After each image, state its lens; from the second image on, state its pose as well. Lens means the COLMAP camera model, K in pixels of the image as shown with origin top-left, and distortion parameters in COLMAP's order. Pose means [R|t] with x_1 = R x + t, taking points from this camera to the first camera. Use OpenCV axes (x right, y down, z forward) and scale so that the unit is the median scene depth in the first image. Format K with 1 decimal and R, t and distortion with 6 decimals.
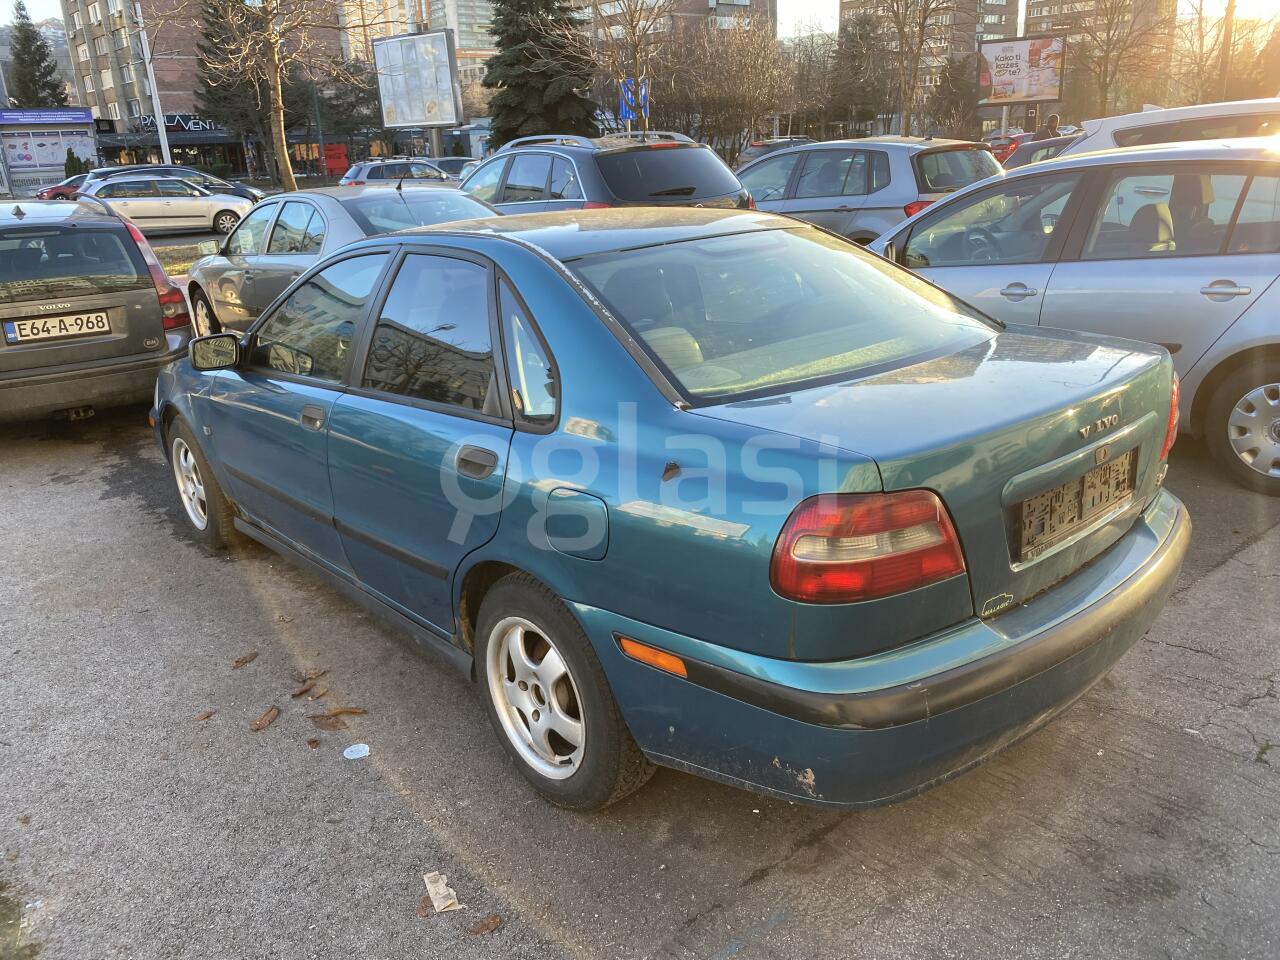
lens RADIAL K [[971.5, 0, 645.2], [0, 971.5, 473.3], [0, 0, 1]] dist [0.004261, -0.006338]
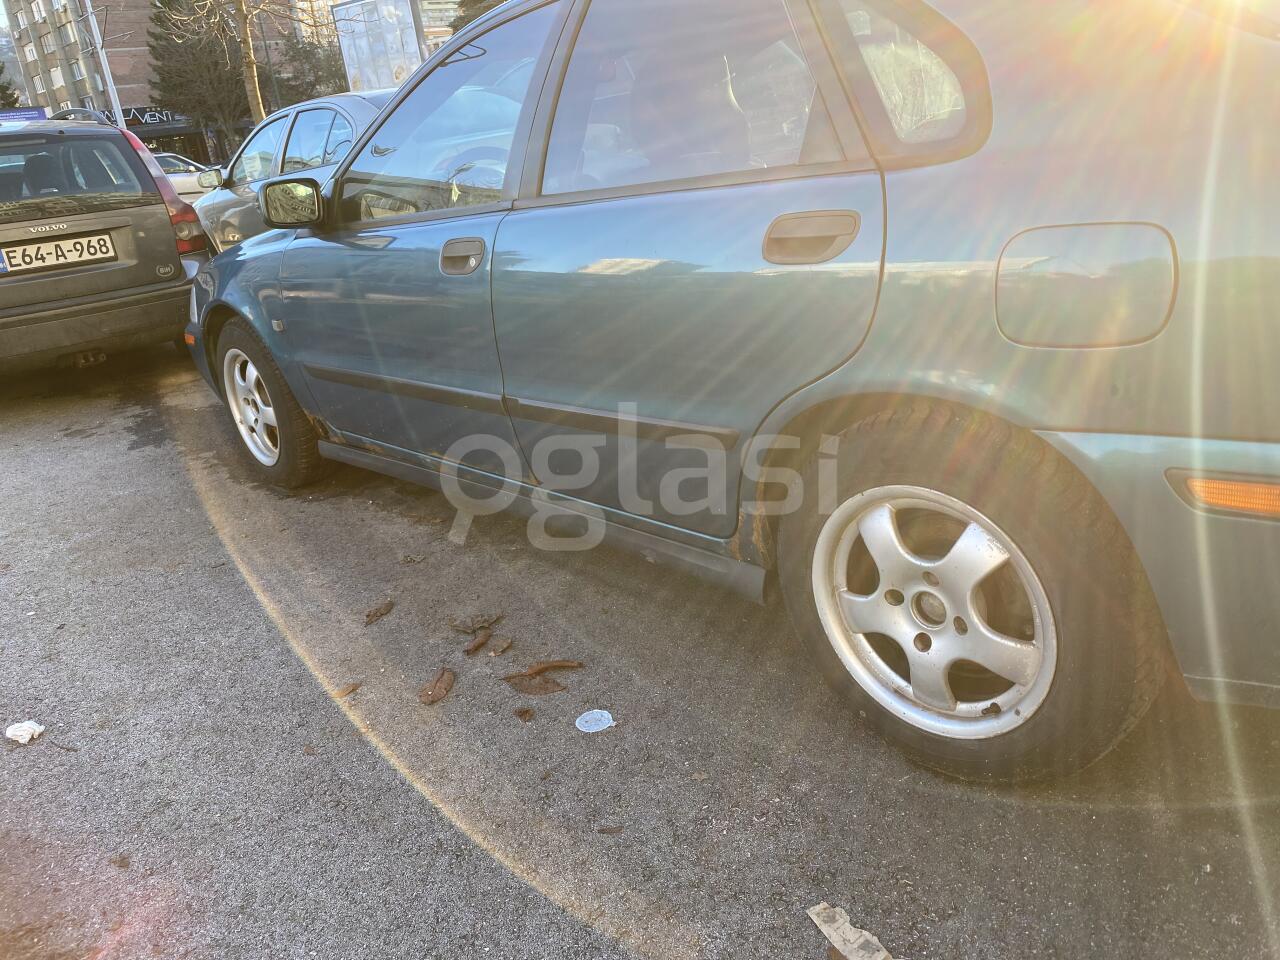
lens RADIAL K [[971.5, 0, 644.6], [0, 971.5, 478.9], [0, 0, 1]] dist [0.004261, -0.006338]
pose [[0.997482, -0.070450, 0.008139, -0.143070], [0.070076, 0.996756, 0.039575, 0.052287], [-0.010901, -0.038905, 0.999183, 0.185150]]
